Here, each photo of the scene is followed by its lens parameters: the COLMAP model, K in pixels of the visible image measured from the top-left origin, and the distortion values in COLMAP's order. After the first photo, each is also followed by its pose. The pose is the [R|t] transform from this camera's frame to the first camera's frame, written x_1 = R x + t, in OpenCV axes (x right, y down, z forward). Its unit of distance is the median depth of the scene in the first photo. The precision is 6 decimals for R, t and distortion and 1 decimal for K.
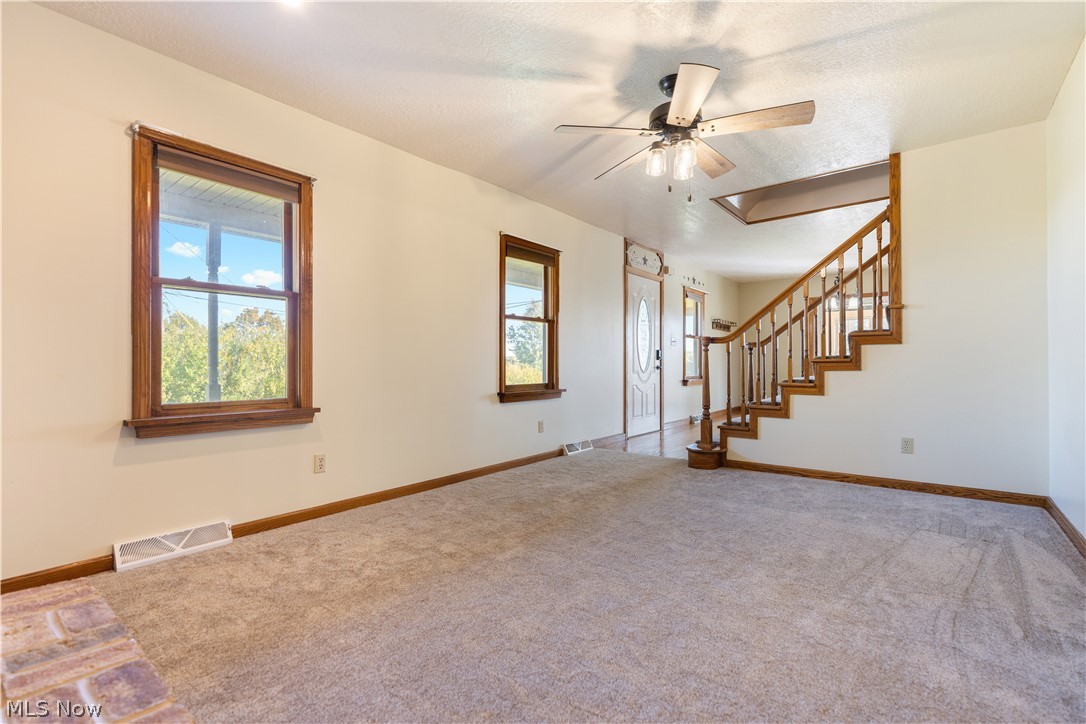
lens RADIAL K [[489.4, 0, 543.0], [0, 489.4, 362.0], [0, 0, 1]] dist [-0.001100, 0.000786]
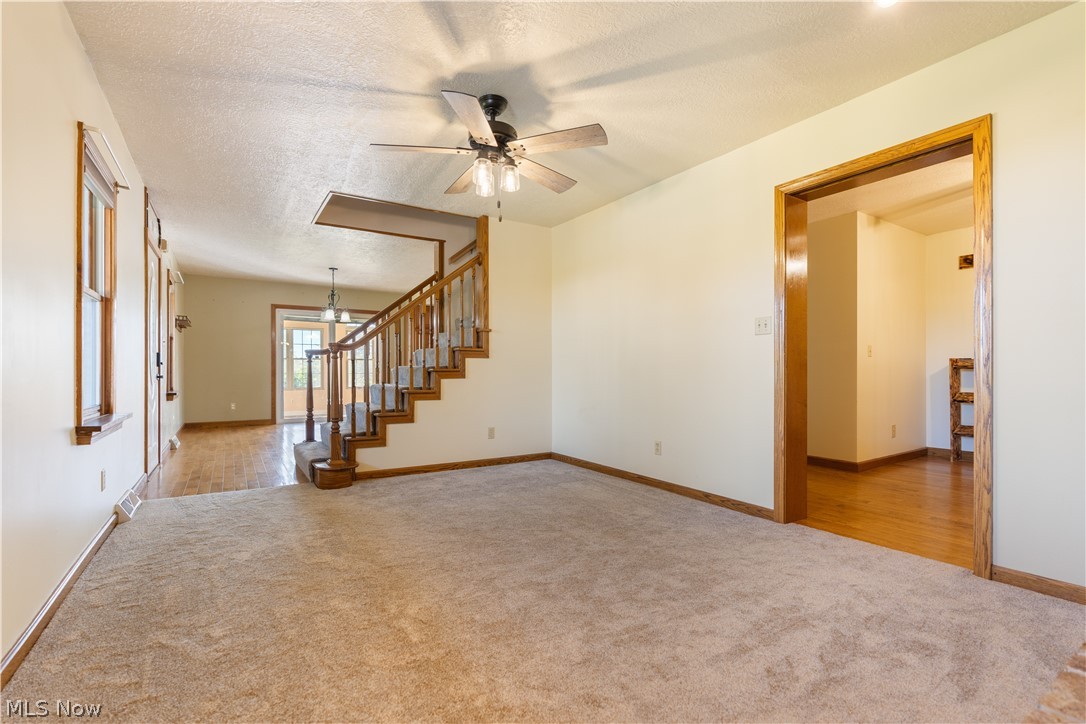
lens RADIAL K [[495.1, 0, 548.0], [0, 495.1, 372.4], [0, 0, 1]] dist [-0.001518, 0.000287]
pose [[0.314036, 0.001636, 0.949410, -0.519529], [-0.006248, 0.999980, 0.000344, 0.000707], [-0.949390, -0.006040, 0.314040, 0.417718]]
